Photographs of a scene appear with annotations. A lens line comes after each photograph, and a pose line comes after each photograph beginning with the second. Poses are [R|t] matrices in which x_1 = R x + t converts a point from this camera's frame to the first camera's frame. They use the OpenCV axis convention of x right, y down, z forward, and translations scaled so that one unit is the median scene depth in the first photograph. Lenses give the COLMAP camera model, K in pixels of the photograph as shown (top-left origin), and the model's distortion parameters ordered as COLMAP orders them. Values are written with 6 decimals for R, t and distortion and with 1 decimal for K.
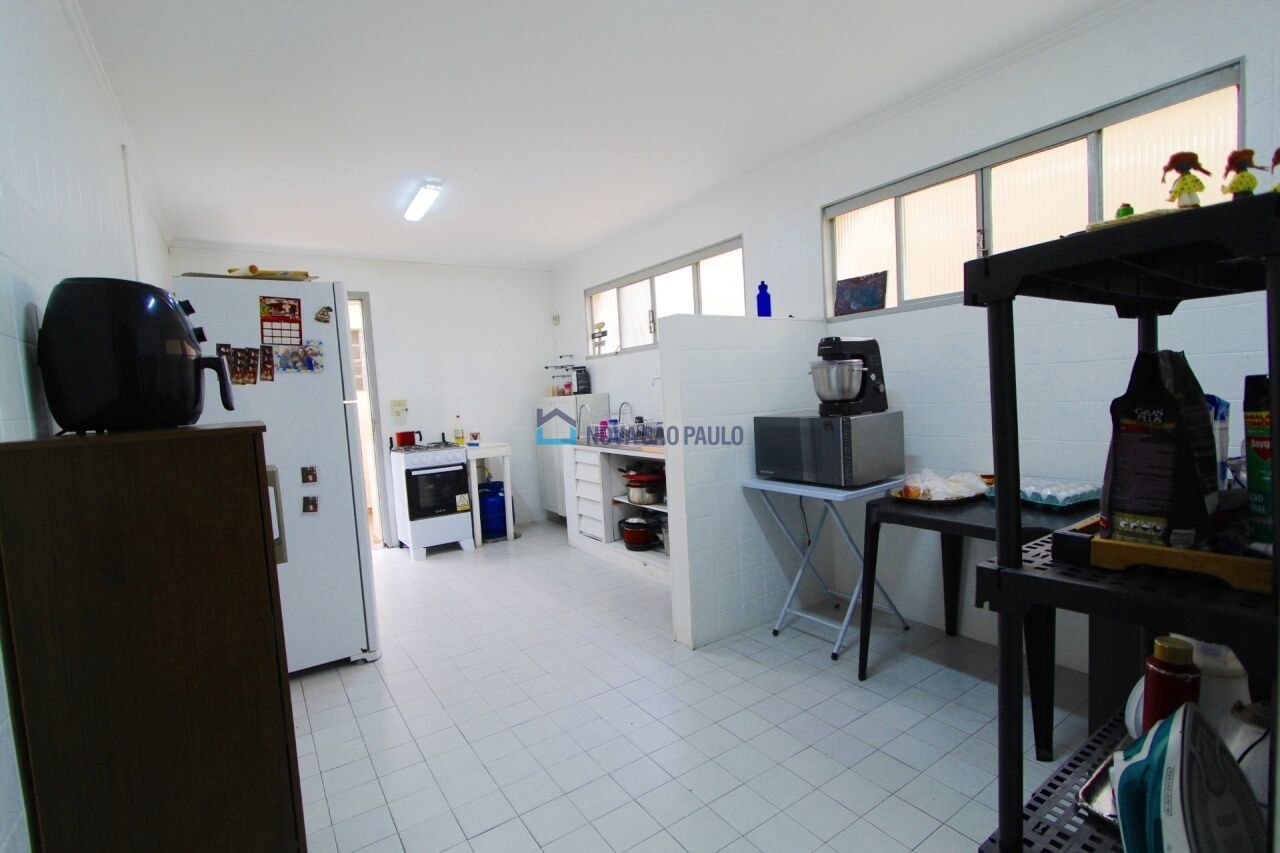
lens RADIAL K [[592.7, 0, 640.5], [0, 592.7, 427.0], [0, 0, 1]] dist [-0.018962, 0.001416]
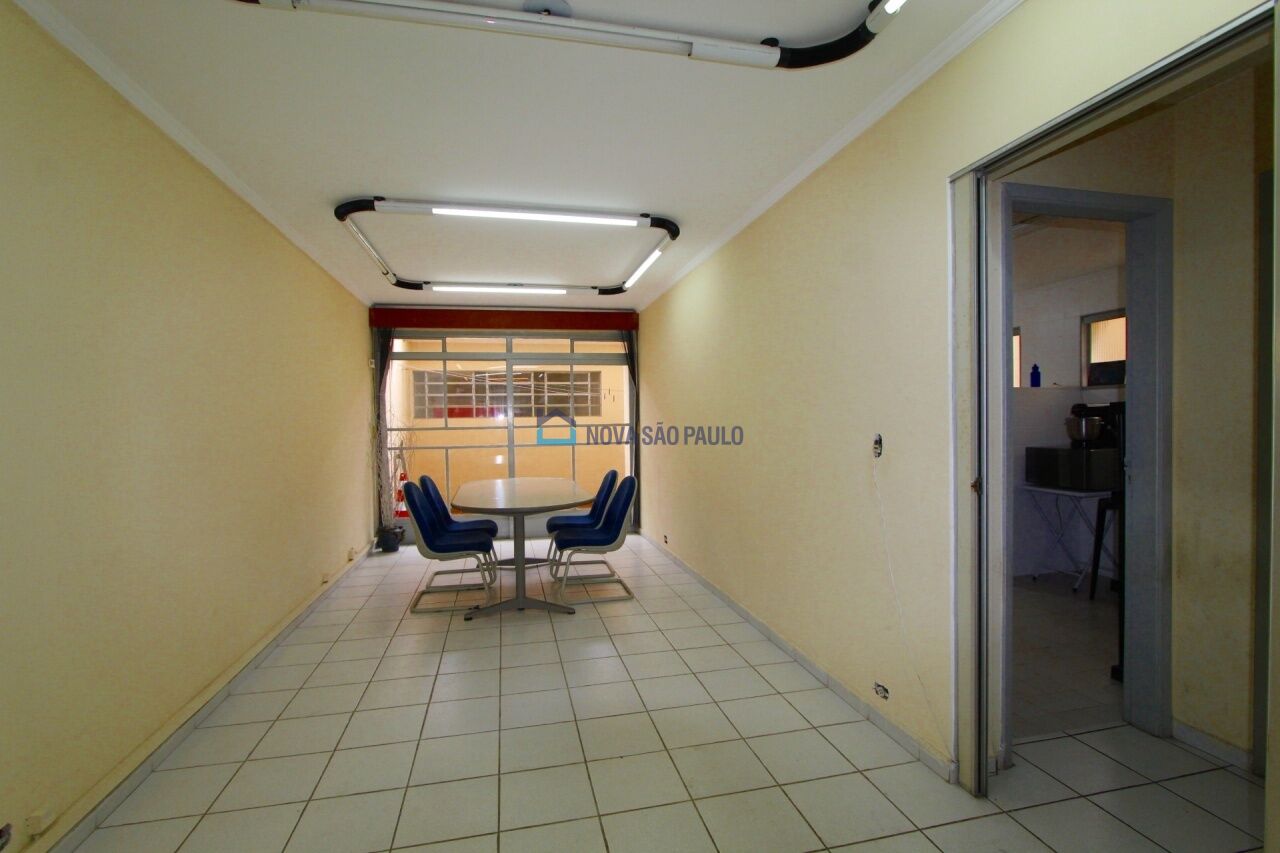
lens RADIAL K [[592.7, 0, 643.5], [0, 592.7, 432.8], [0, 0, 1]] dist [-0.018962, 0.001416]
pose [[0.935467, 0.053885, -0.349283, -0.226629], [-0.067442, 0.997364, -0.026761, 0.056350], [0.346921, 0.048590, 0.936635, -0.877760]]
